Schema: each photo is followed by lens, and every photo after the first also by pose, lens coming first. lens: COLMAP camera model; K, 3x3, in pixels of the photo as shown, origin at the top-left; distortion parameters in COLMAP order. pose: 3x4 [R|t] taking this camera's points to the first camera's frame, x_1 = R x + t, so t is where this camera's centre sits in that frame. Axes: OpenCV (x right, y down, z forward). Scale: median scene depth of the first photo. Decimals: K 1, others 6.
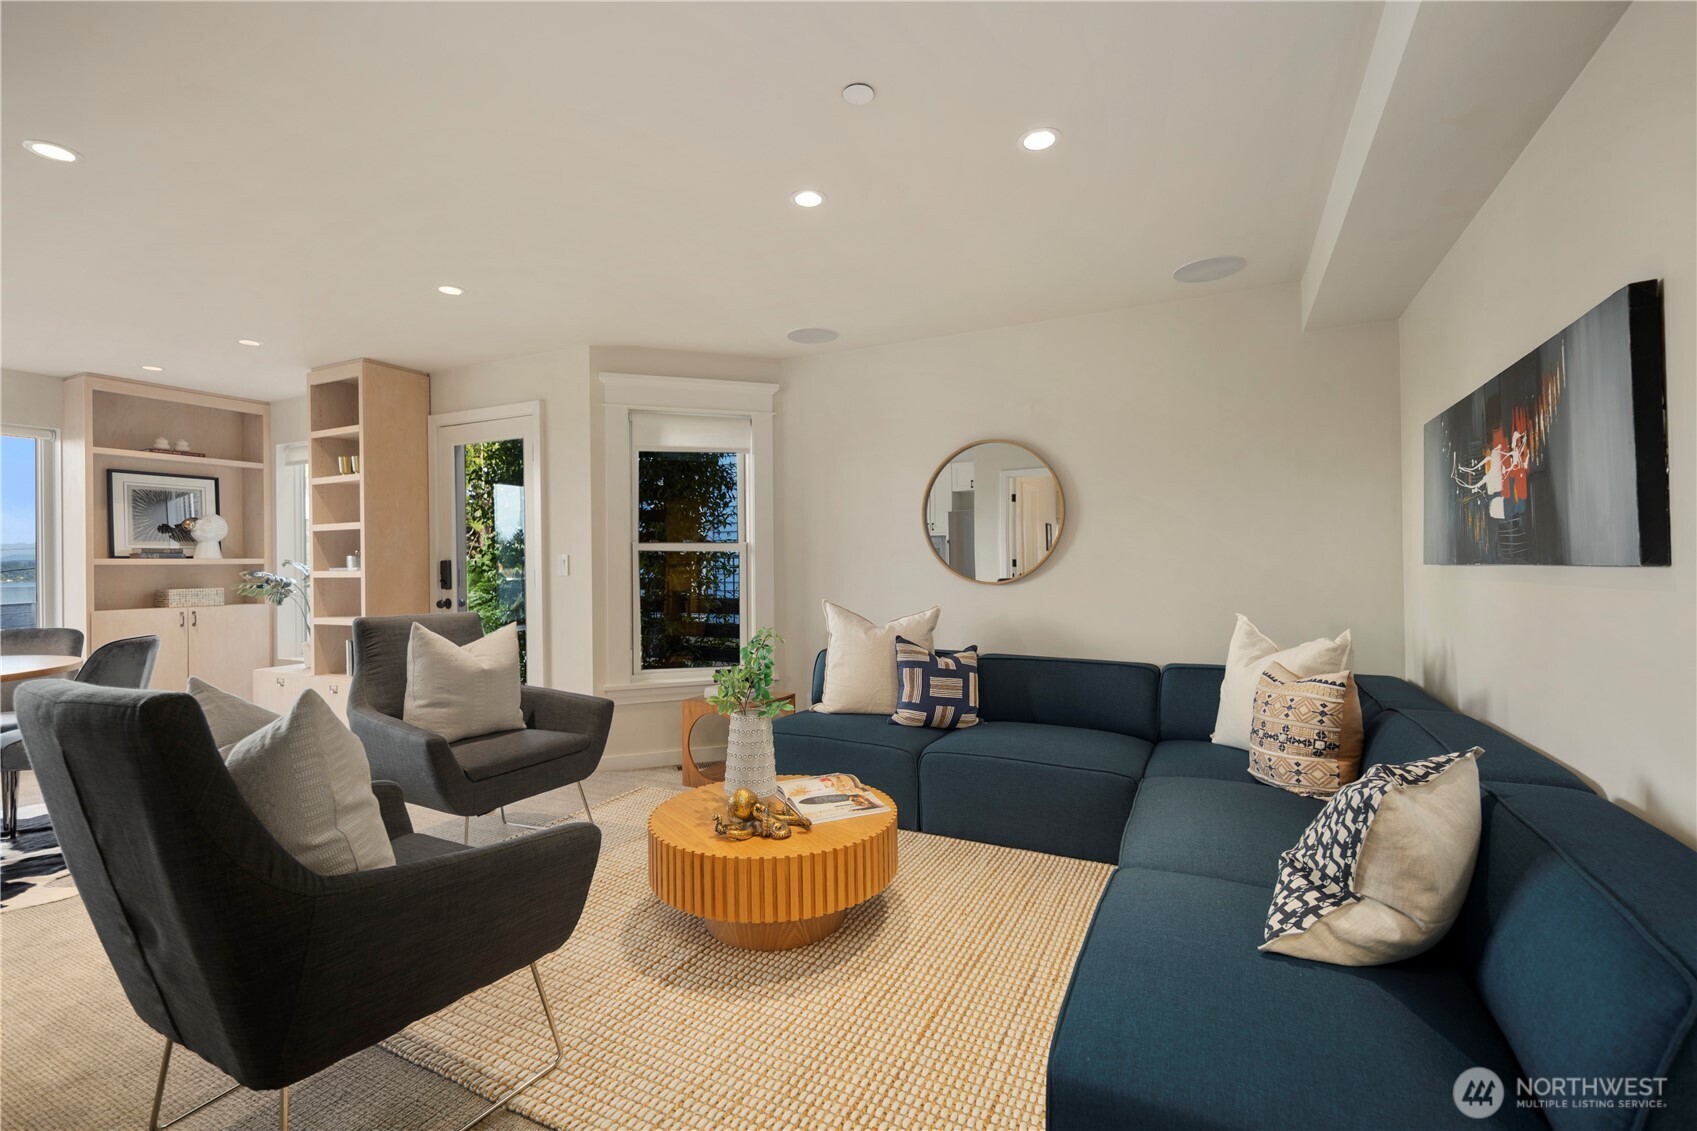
lens RADIAL K [[737.1, 0, 850.5], [0, 737.1, 559.8], [0, 0, 1]] dist [-0.001275, -0.000078]
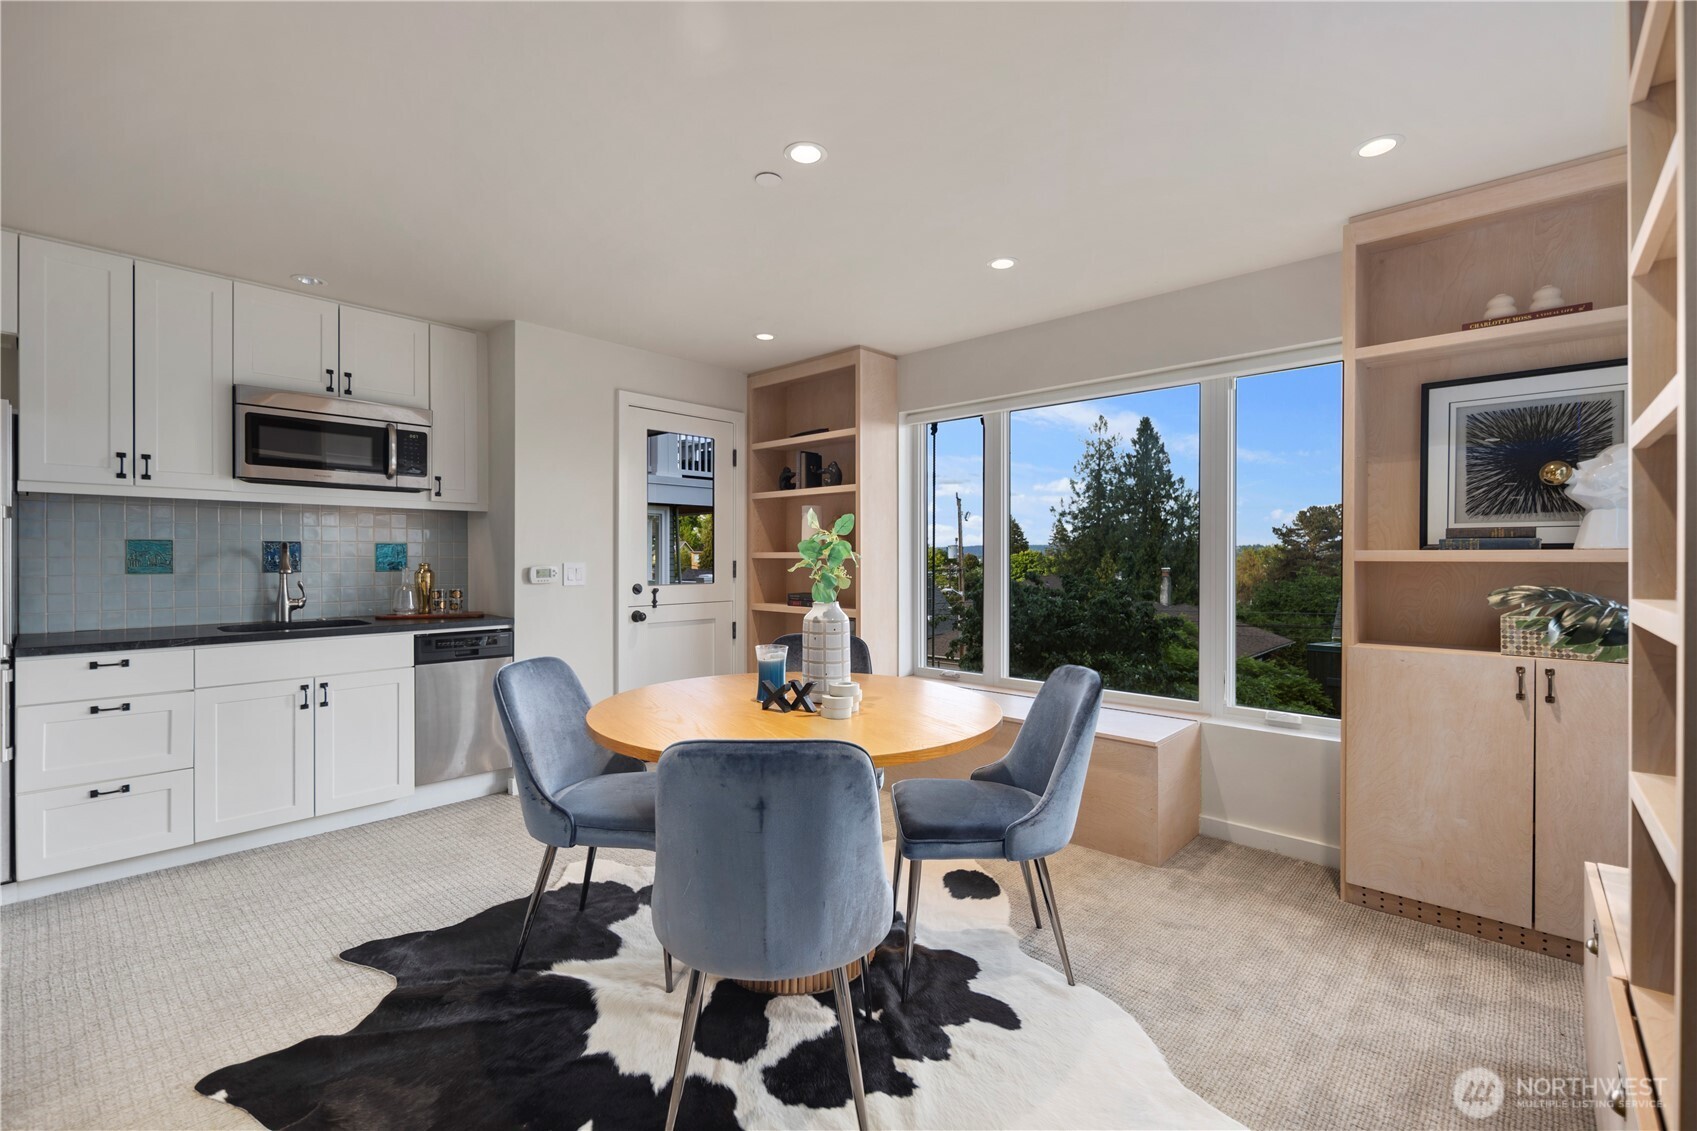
lens RADIAL K [[737.1, 0, 850.3], [0, 737.1, 563.3], [0, 0, 1]] dist [-0.001275, -0.000078]
pose [[-0.260949, 0.010551, -0.965295, -0.366520], [-0.003544, 0.999923, 0.011887, 0.003371], [0.965346, 0.006523, -0.260891, 0.721080]]
